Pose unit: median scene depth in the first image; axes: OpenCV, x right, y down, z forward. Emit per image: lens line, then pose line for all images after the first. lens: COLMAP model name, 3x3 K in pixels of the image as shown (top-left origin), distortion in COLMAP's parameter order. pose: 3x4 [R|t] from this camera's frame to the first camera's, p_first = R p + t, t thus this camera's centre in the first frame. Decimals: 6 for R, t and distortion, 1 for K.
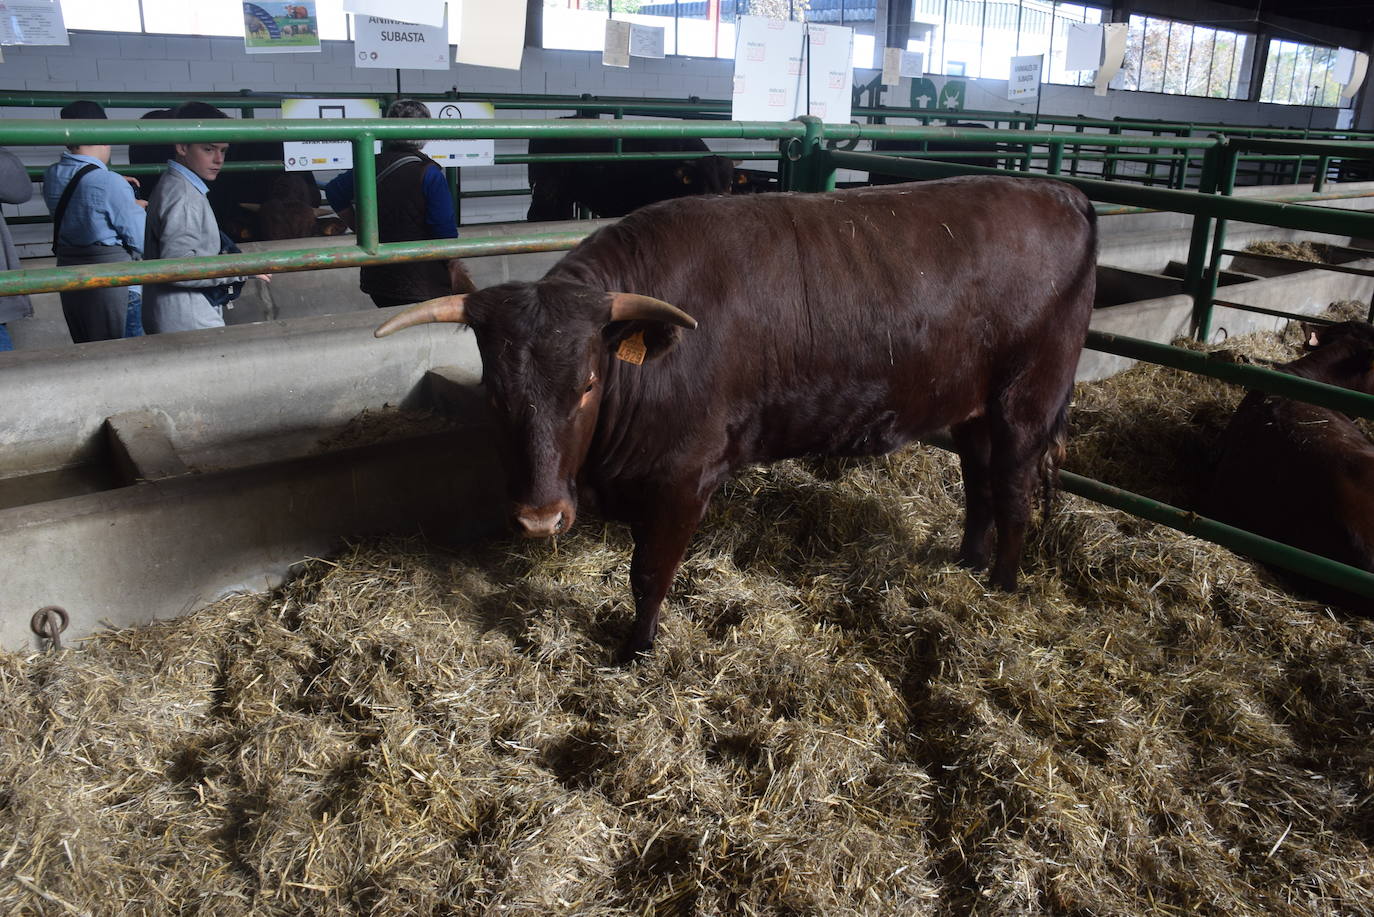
lens RADIAL K [[1068.6, 0, 687.0], [0, 1068.6, 458.5], [0, 0, 1]] dist [-0.081412, 0.016287]
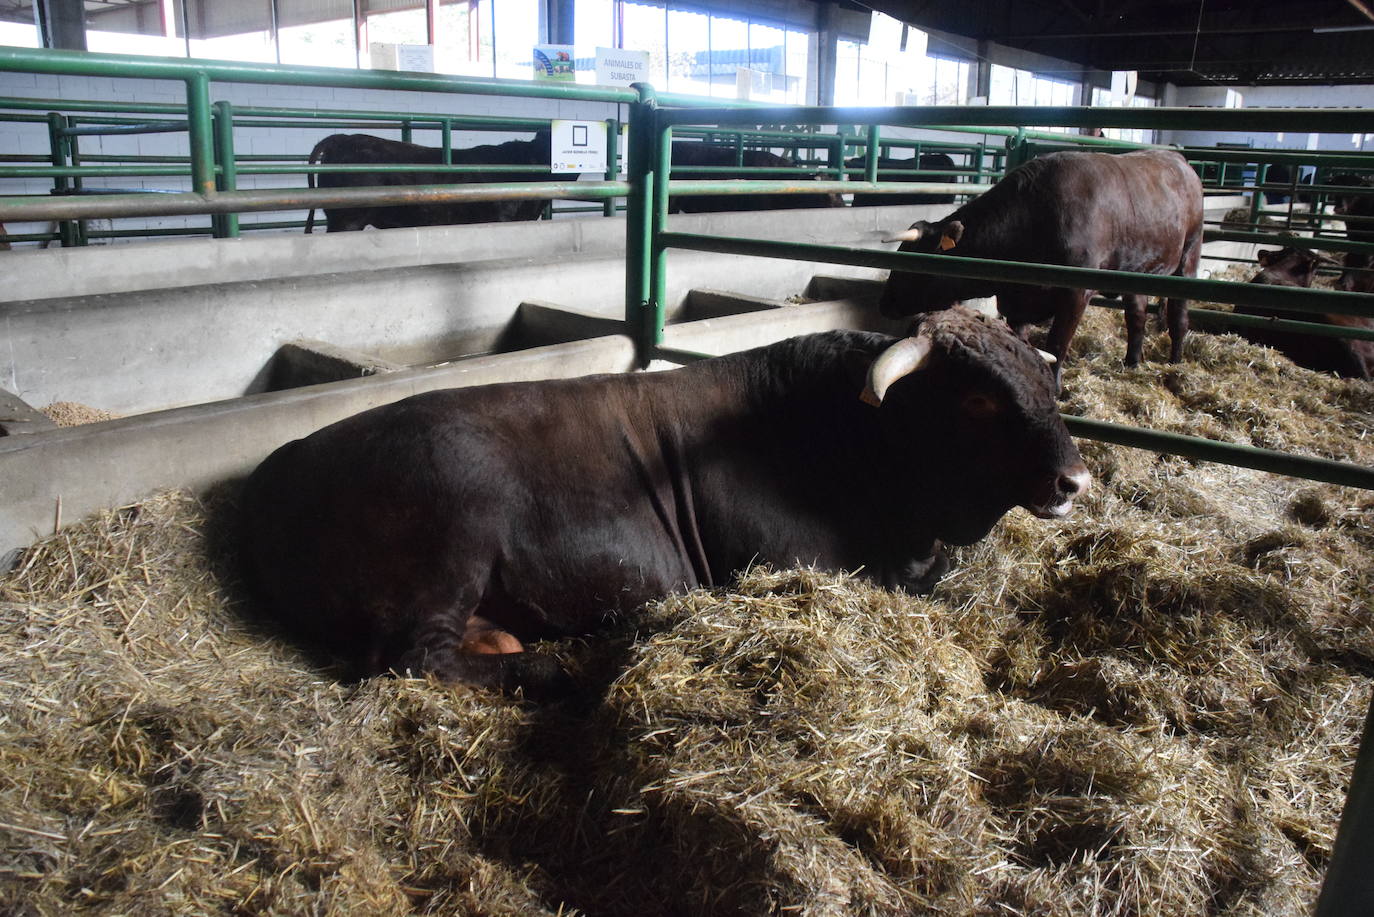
lens RADIAL K [[1102.1, 0, 687.0], [0, 1102.1, 458.5], [0, 0, 1]] dist [-0.108123, 0.105466]
pose [[0.982393, -0.056163, 0.178186, -0.502386], [0.066182, 0.996514, -0.050788, 0.180033], [-0.174712, 0.061686, 0.982685, -0.396959]]
